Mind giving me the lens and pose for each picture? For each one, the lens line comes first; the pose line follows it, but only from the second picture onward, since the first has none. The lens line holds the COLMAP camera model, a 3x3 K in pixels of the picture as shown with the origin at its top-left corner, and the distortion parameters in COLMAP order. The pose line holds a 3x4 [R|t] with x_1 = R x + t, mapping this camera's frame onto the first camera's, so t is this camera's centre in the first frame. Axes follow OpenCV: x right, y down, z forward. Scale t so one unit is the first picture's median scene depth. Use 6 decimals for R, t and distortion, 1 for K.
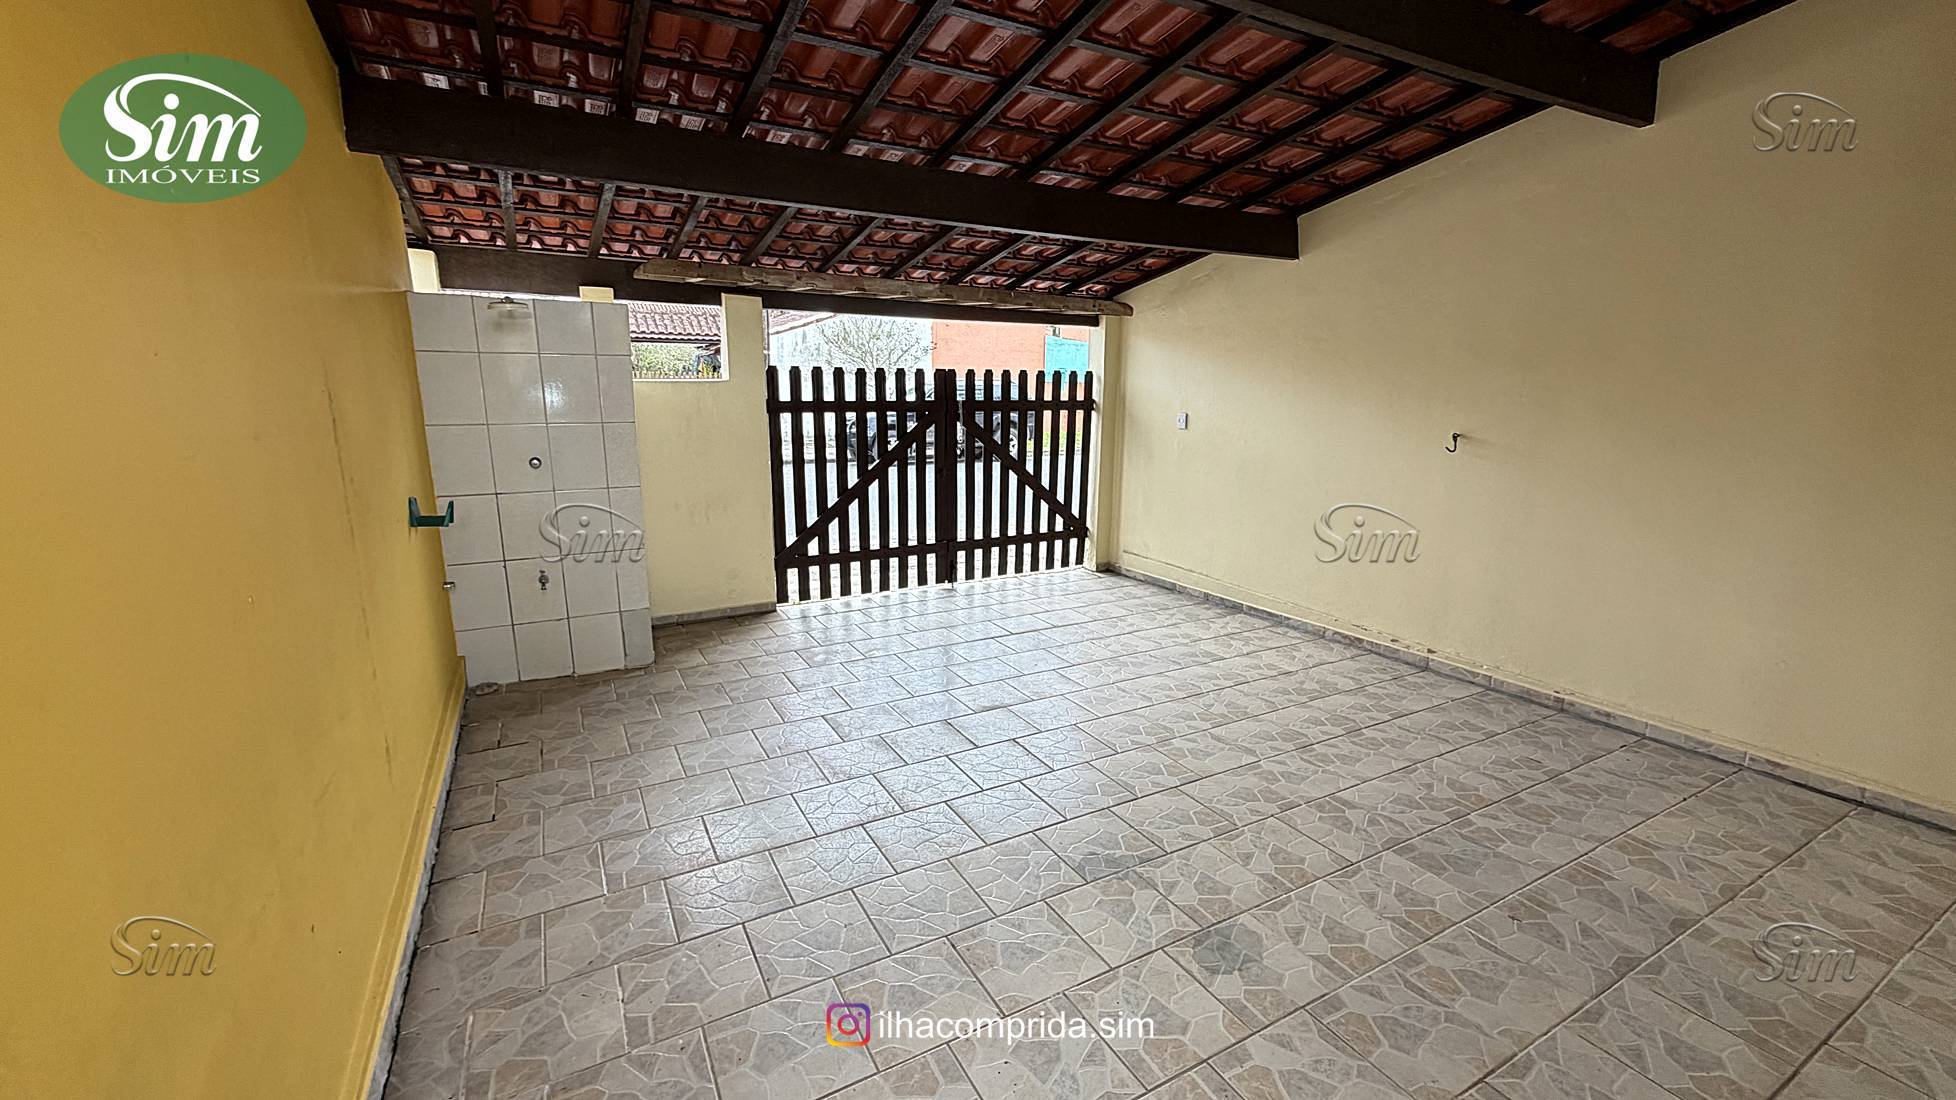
lens RADIAL K [[779.3, 0, 978.0], [0, 779.3, 550.0], [0, 0, 1]] dist [-0.000294, 0.000153]
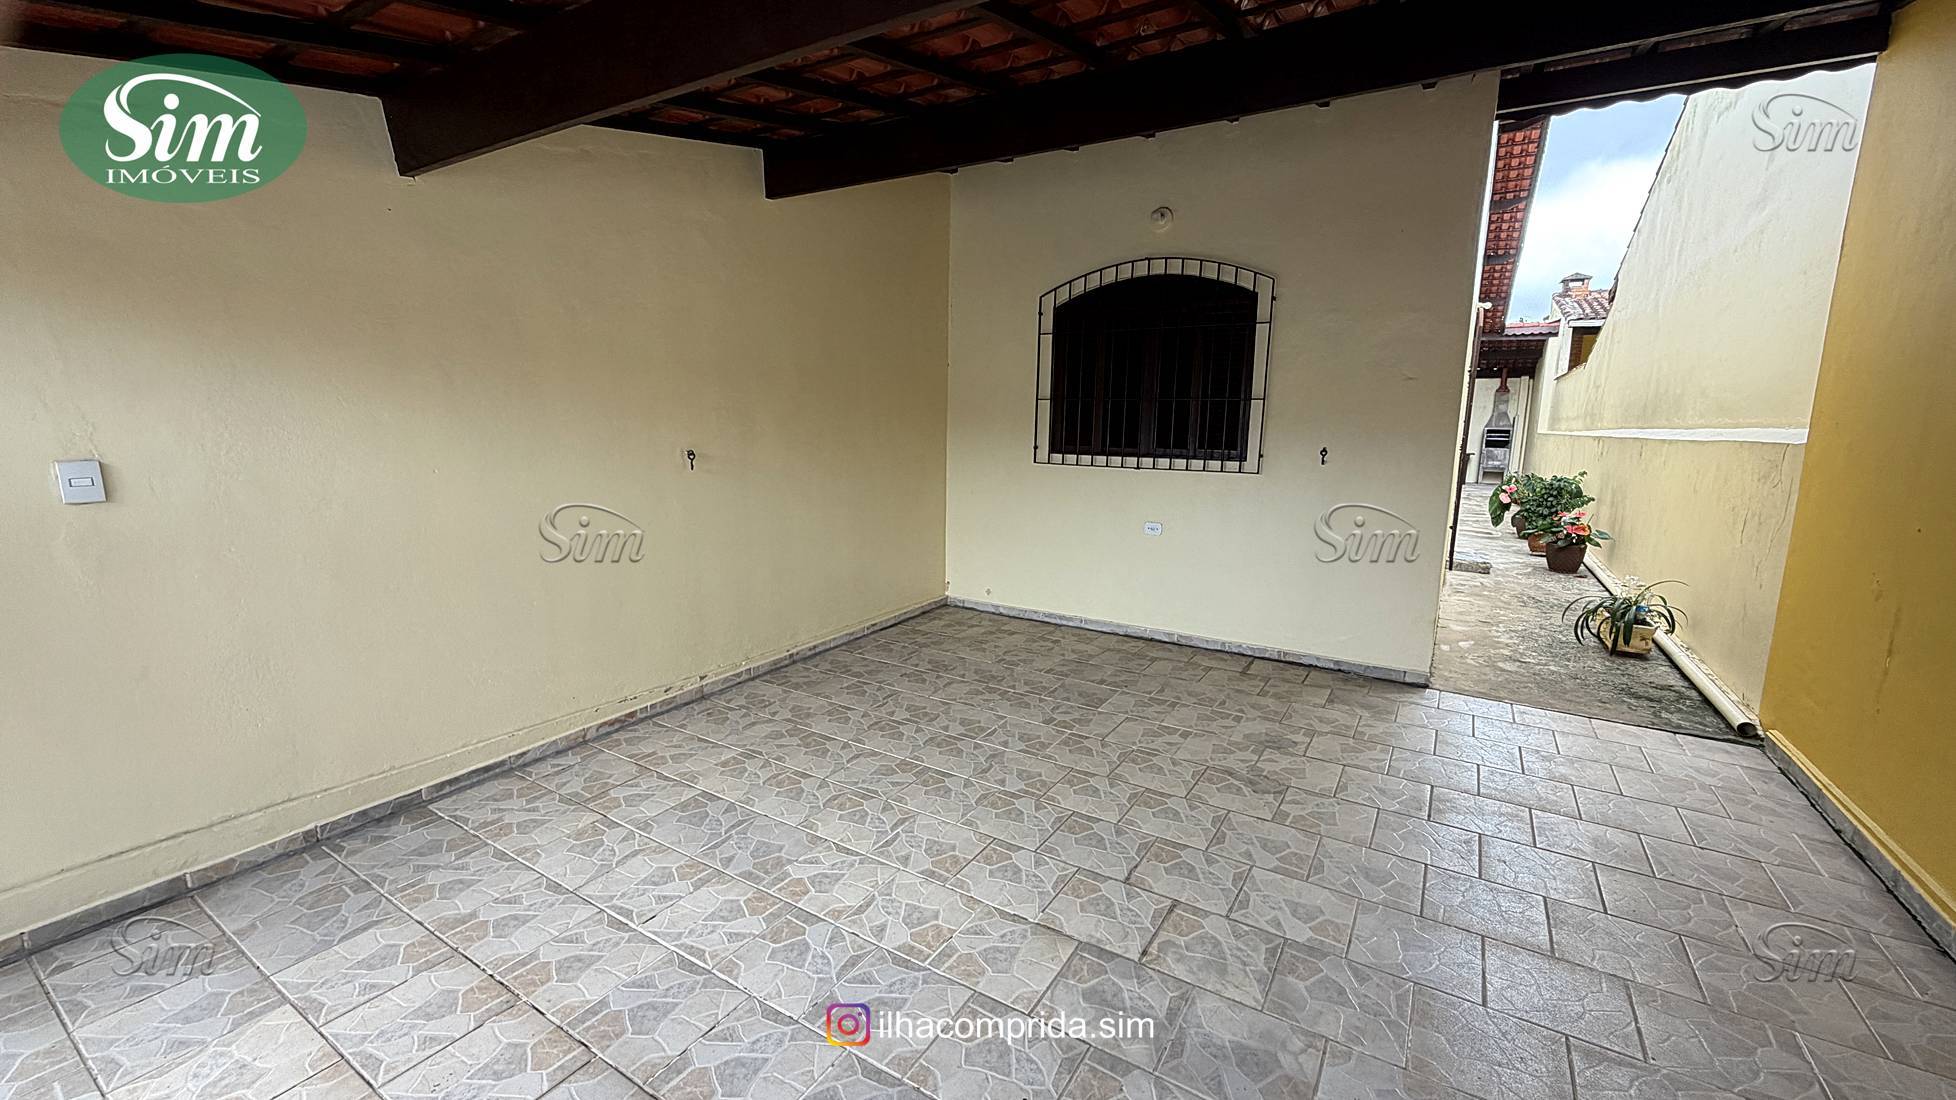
lens RADIAL K [[779.3, 0, 978.0], [0, 779.3, 550.0], [0, 0, 1]] dist [-0.000294, 0.000153]
pose [[-0.490922, -0.163745, 0.855677, -0.420911], [0.164494, 0.947090, 0.275612, -0.253723], [-0.855533, 0.276058, -0.438013, 1.224475]]
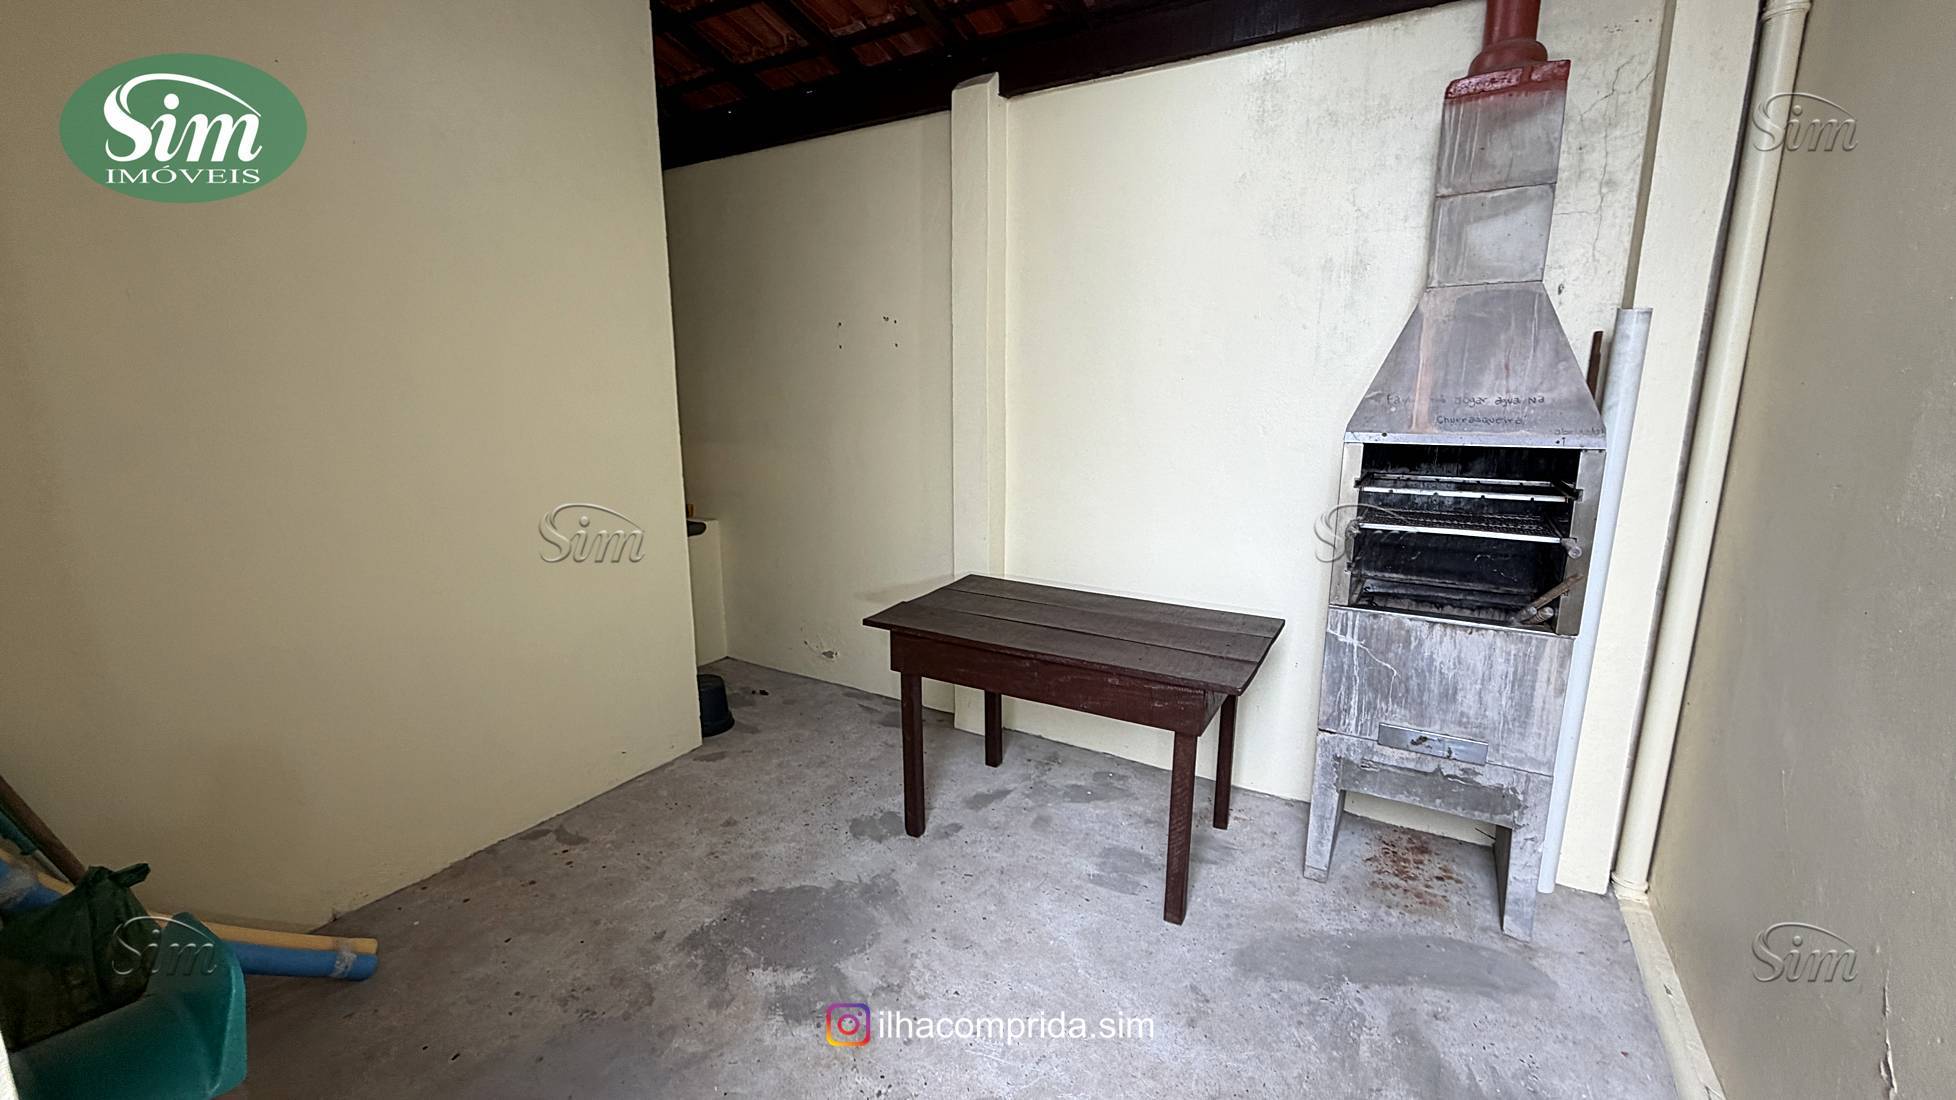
lens RADIAL K [[779.3, 0, 978.0], [0, 779.3, 550.0], [0, 0, 1]] dist [-0.000294, 0.000153]
pose [[-0.503037, -0.170544, 0.847271, 1.102887], [0.177379, 0.939096, 0.294339, 0.395318], [-0.845867, 0.298351, -0.442149, -1.688084]]
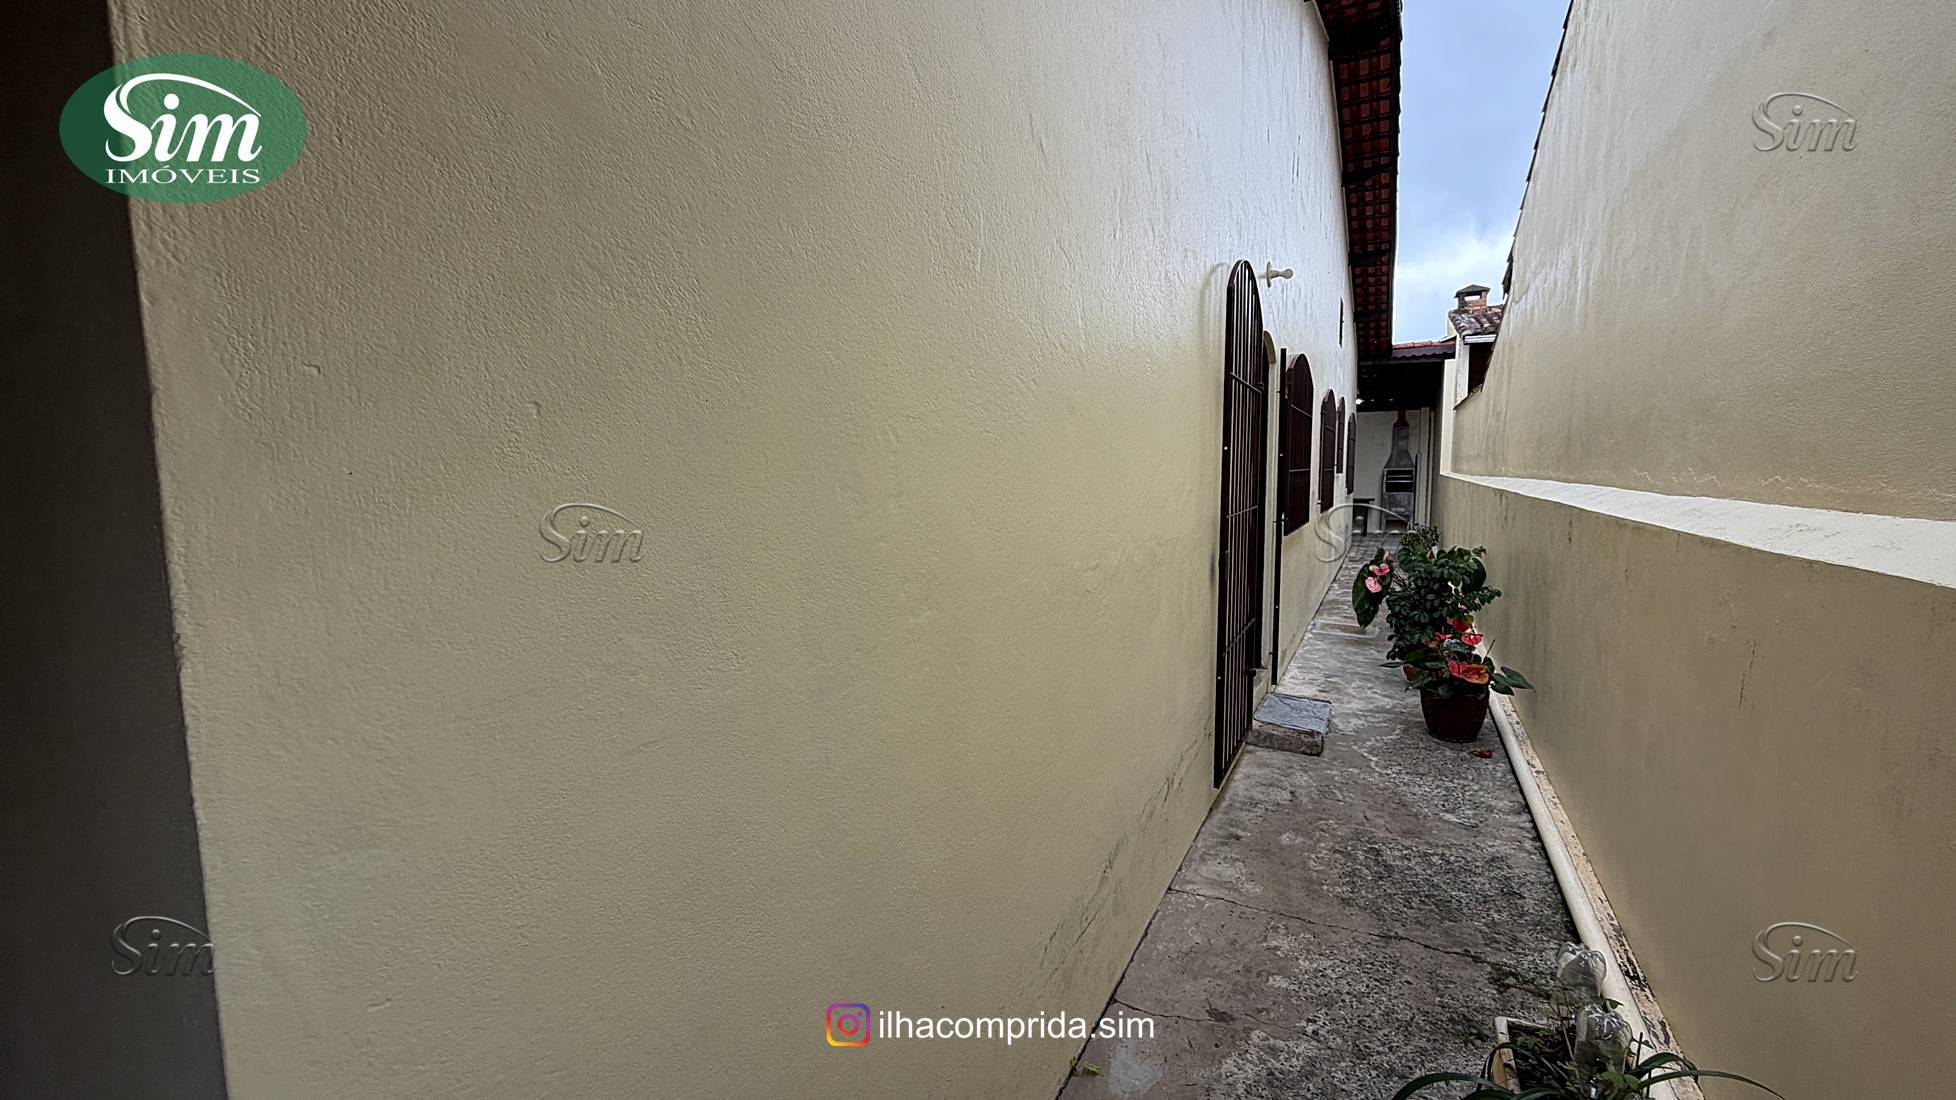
lens RADIAL K [[779.3, 0, 978.0], [0, 779.3, 550.0], [0, 0, 1]] dist [-0.000294, 0.000153]
pose [[-0.544384, -0.094257, 0.833523, -0.146214], [0.184681, 0.955818, 0.228704, -0.118882], [-0.818254, 0.278439, -0.502925, 0.518388]]
